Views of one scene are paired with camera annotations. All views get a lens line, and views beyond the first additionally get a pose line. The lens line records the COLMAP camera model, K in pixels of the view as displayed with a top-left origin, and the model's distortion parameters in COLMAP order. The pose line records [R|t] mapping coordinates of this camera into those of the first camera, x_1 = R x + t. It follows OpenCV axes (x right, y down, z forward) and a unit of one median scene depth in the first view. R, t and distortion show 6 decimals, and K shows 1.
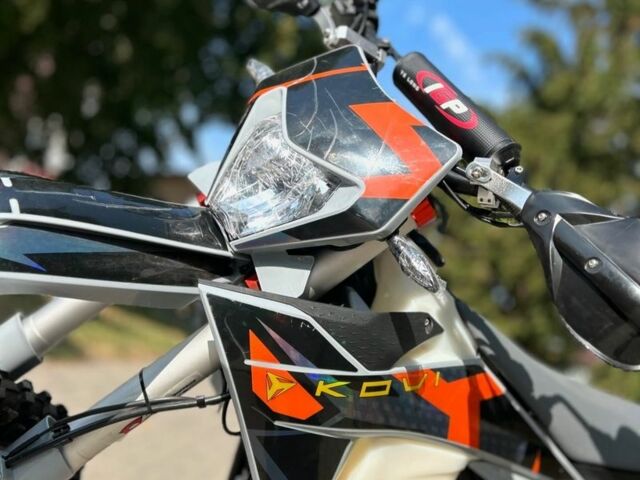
lens RADIAL K [[580.1, 0, 330.2], [0, 580.1, 255.6], [0, 0, 1]] dist [0.102008, -0.375885]
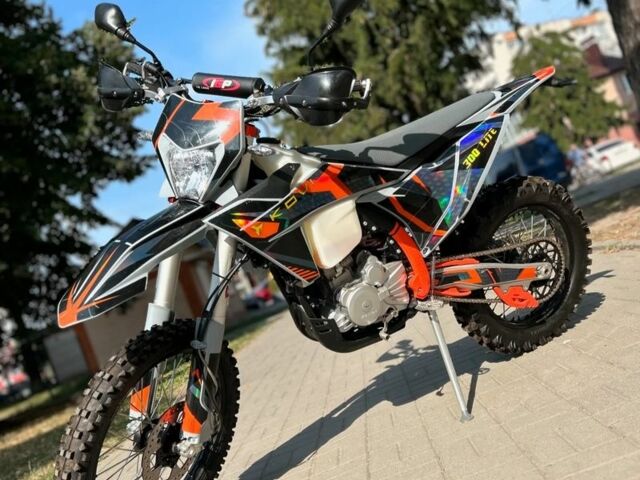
lens RADIAL K [[580.1, 0, 330.2], [0, 580.1, 255.6], [0, 0, 1]] dist [0.102008, -0.375885]
pose [[0.707606, -0.706447, 0.015022, 0.004577], [0.699149, 0.703061, 0.129984, 0.176942], [-0.102388, -0.081475, 0.991402, -1.226755]]
